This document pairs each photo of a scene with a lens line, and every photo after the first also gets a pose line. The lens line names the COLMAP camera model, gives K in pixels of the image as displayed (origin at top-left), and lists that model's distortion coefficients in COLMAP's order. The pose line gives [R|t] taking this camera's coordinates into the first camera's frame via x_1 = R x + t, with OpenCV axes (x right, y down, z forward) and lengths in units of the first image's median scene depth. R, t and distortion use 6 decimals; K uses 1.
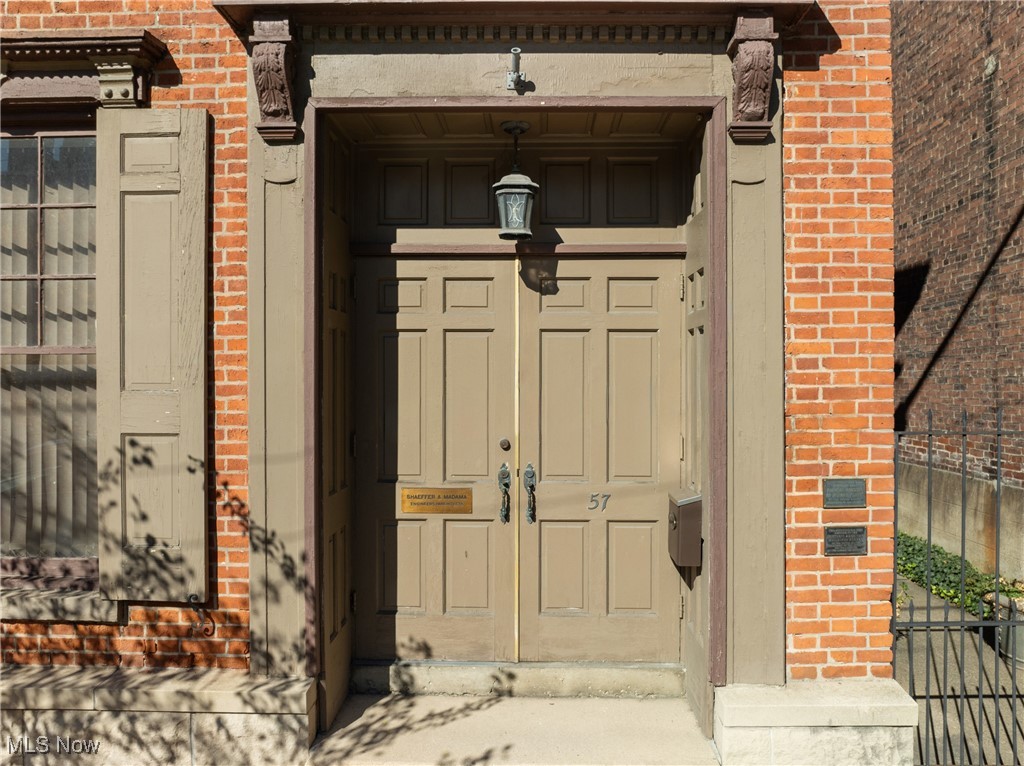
lens RADIAL K [[729.1, 0, 512.0], [0, 729.1, 383.0], [0, 0, 1]] dist [-0.022281, -0.002457]
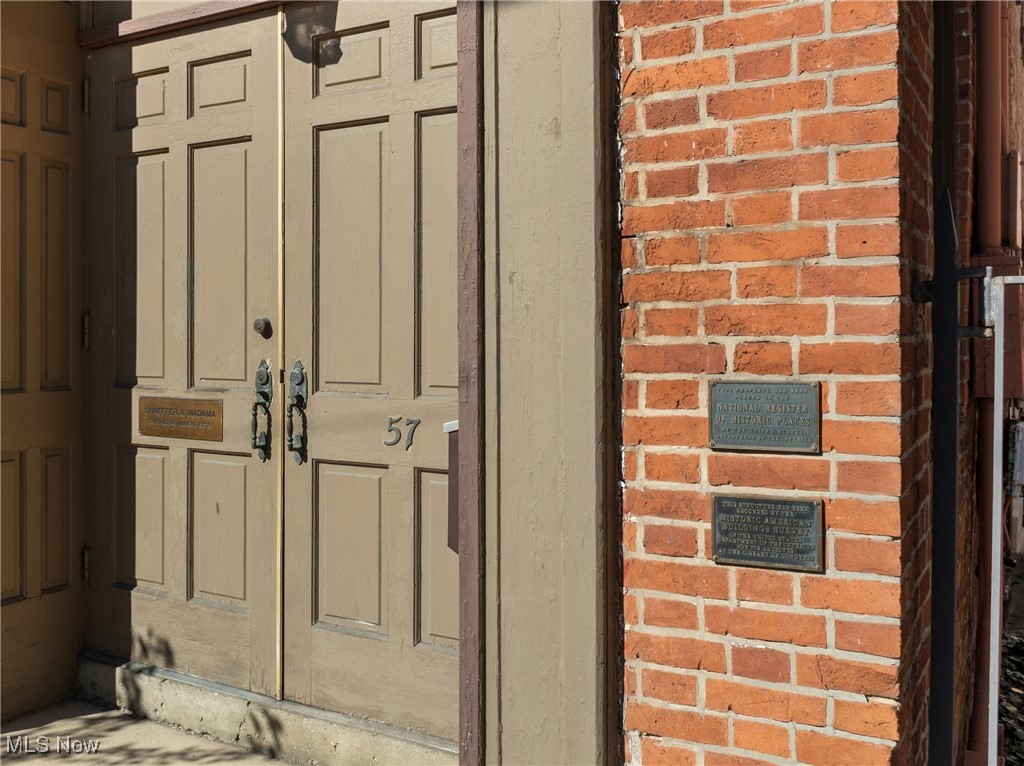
lens RADIAL K [[1047.0, 0, 511.6], [0, 1047.0, 369.1], [0, 0, 1]] dist [-0.022858, -0.002748]
pose [[0.836277, 0.001283, -0.548305, 0.663084], [-0.003432, 0.999990, -0.002895, 0.127143], [0.548296, 0.004303, 0.836273, 0.423322]]
